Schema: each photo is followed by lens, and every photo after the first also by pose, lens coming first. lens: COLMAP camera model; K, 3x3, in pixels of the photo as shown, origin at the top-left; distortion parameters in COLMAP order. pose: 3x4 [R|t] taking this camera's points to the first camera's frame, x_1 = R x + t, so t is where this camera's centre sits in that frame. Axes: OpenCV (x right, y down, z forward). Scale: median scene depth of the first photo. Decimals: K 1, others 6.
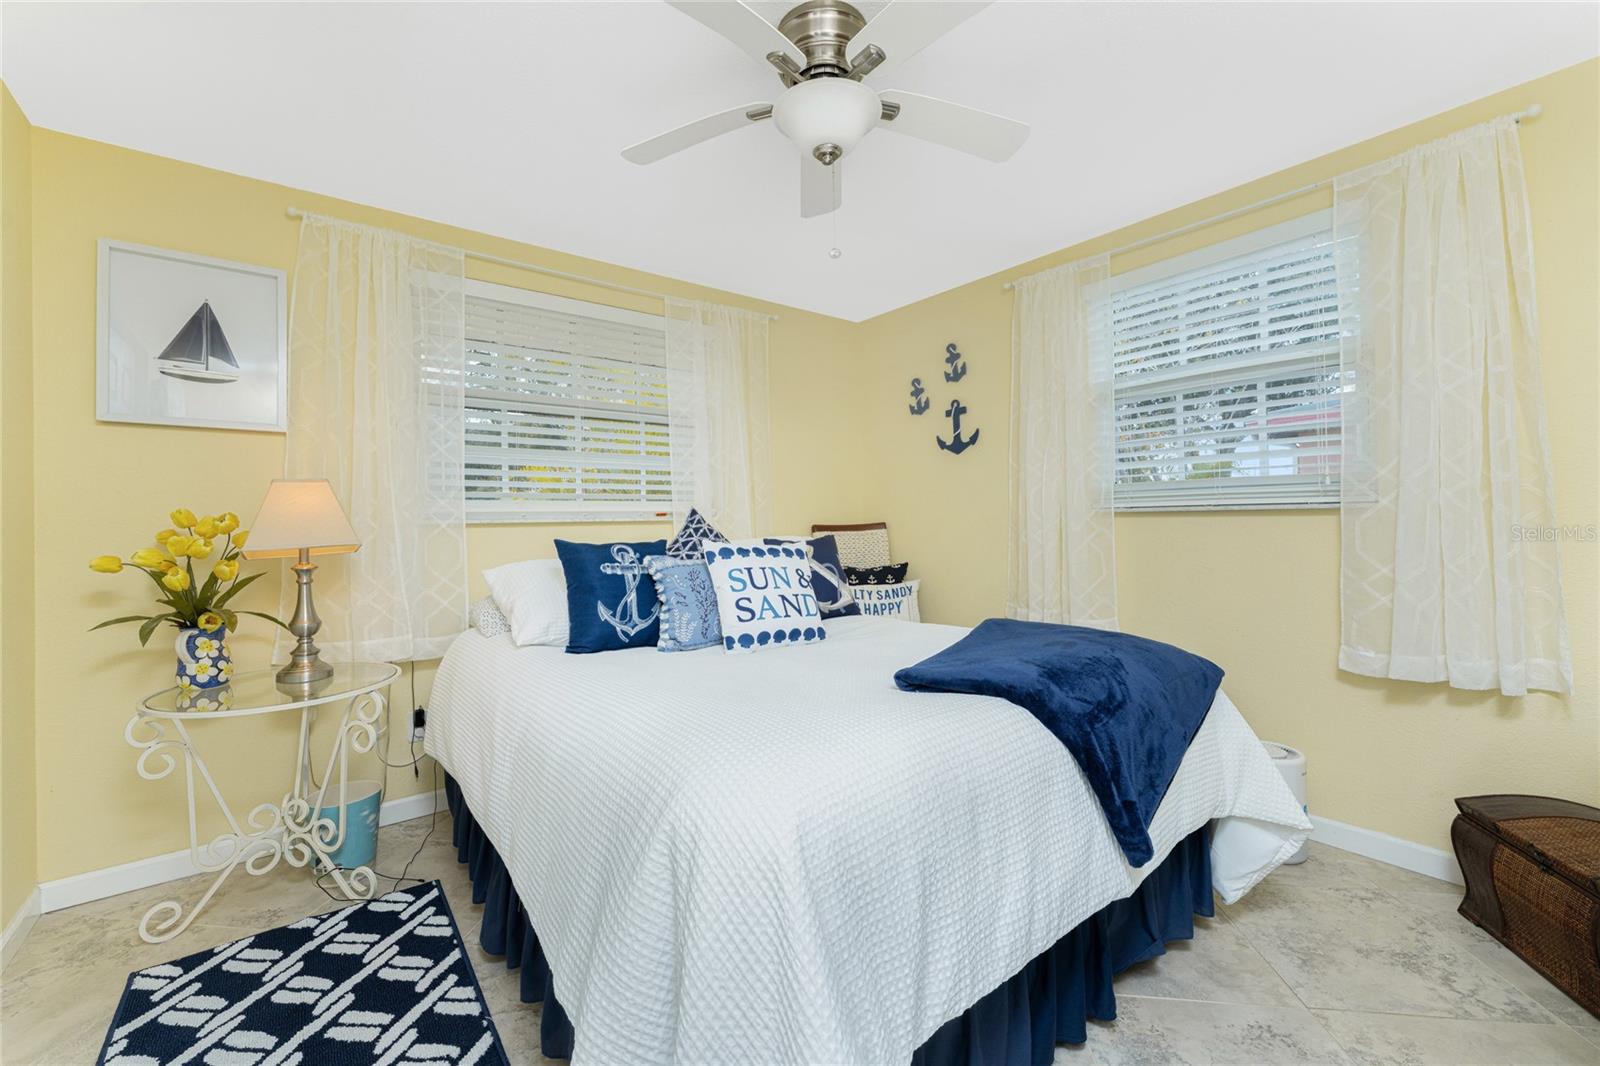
lens RADIAL K [[644.6, 0, 785.4], [0, 644.6, 512.0], [0, 0, 1]] dist [0.000056, 0.000075]
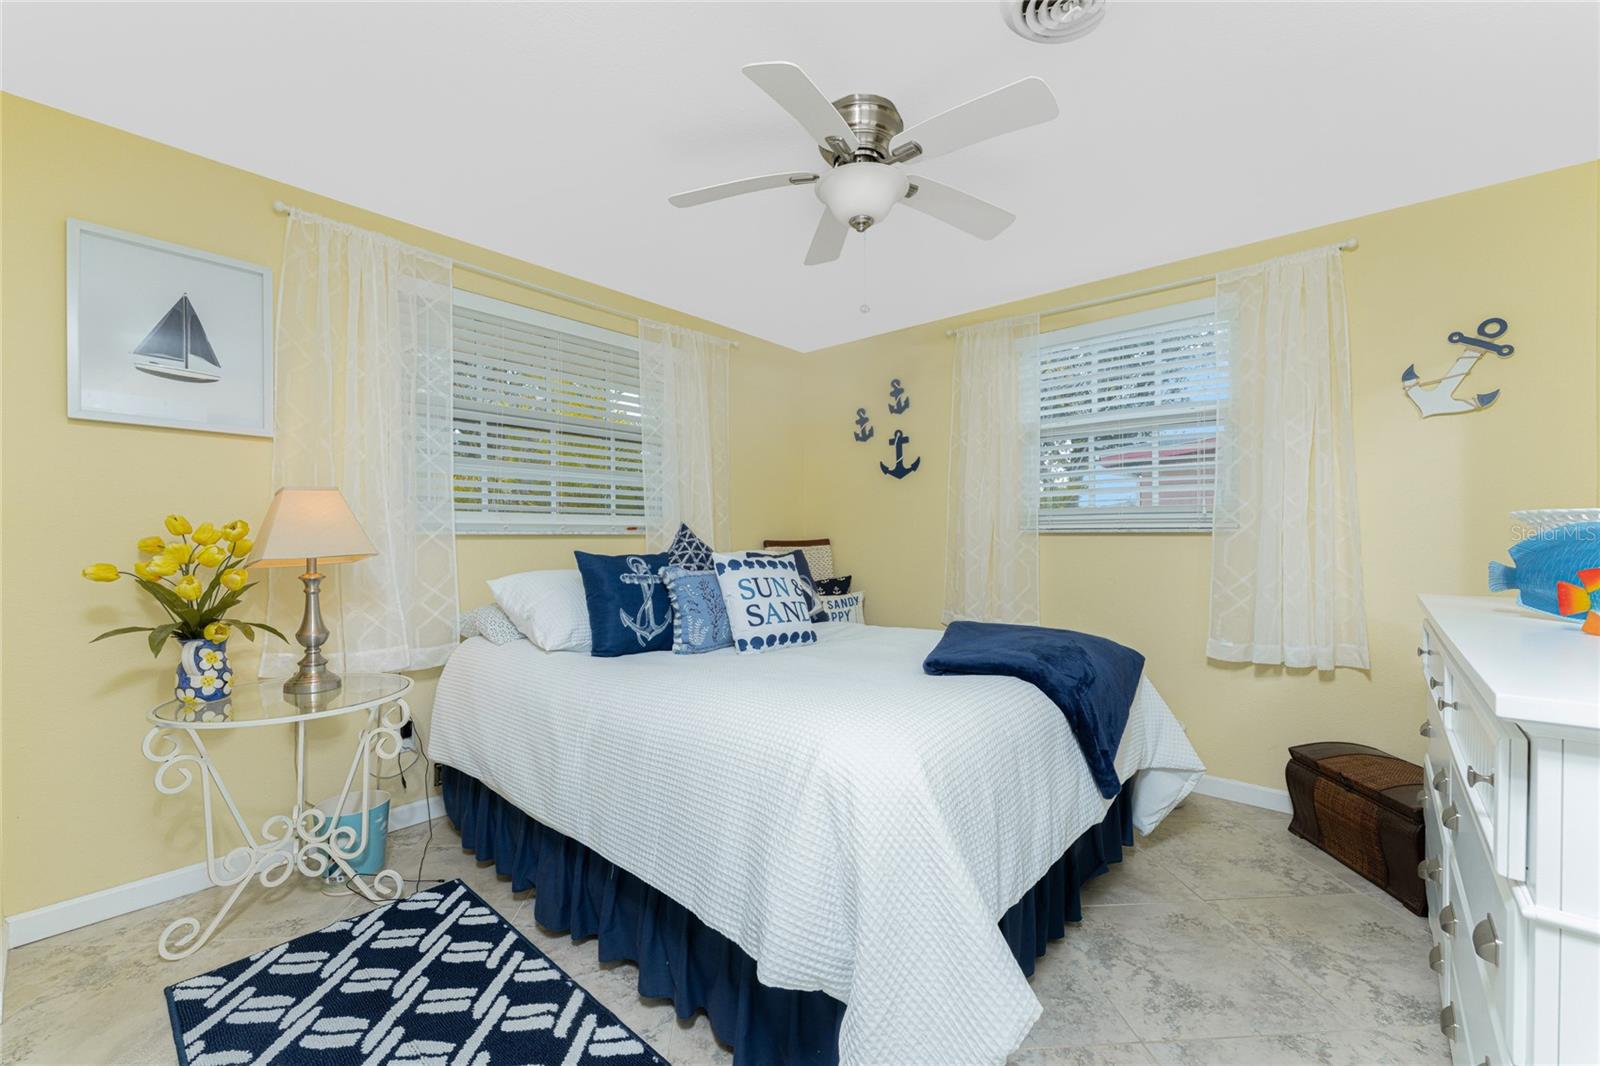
lens RADIAL K [[641.1, 0, 793.5], [0, 641.1, 539.4], [0, 0, 1]] dist [0.000557, 0.000039]
pose [[0.981484, 0.012623, 0.191127, -0.224360], [-0.015960, 0.999746, 0.015927, 0.001562], [-0.190878, -0.018683, 0.981436, -0.106754]]
